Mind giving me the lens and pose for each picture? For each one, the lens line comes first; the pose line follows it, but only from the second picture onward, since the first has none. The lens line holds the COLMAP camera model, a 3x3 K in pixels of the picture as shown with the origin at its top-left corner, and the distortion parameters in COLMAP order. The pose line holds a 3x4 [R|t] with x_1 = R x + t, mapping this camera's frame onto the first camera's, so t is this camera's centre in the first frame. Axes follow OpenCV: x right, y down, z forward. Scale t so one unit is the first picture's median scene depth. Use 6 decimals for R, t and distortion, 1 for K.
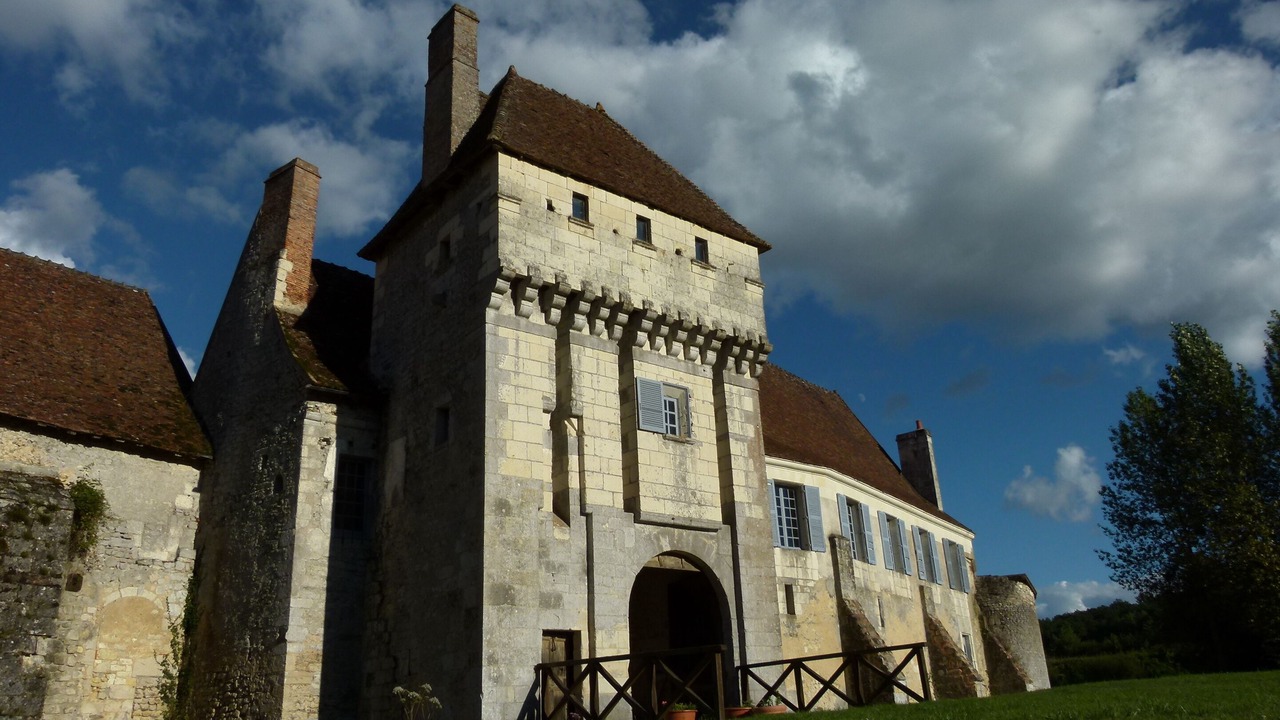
lens RADIAL K [[993.5, 0, 621.2], [0, 993.5, 332.3], [0, 0, 1]] dist [-0.051080, -0.009072]
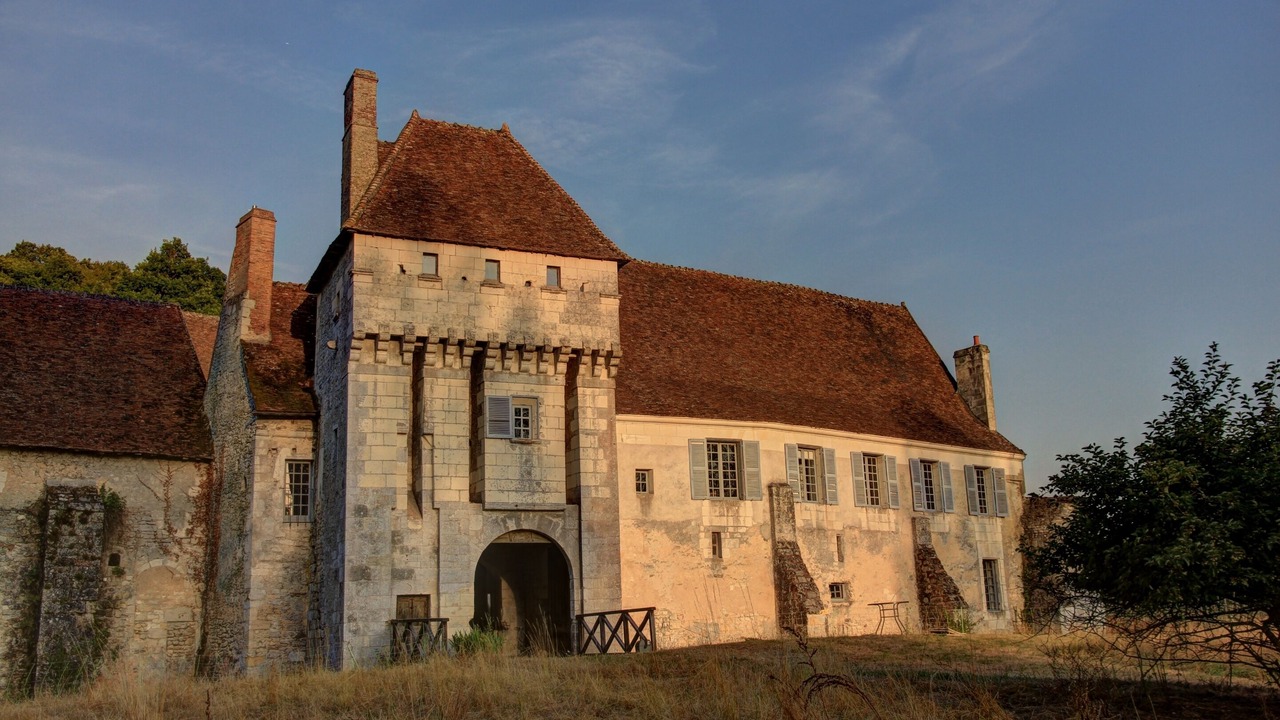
lens RADIAL K [[1215.1, 0, 634.4], [0, 1215.1, 347.5], [0, 0, 1]] dist [-0.054924, 0.000000]
pose [[0.972924, -0.049155, -0.225838, 0.559318], [0.084577, 0.985068, 0.149956, -0.234410], [0.215094, -0.164997, 0.962554, -0.444412]]
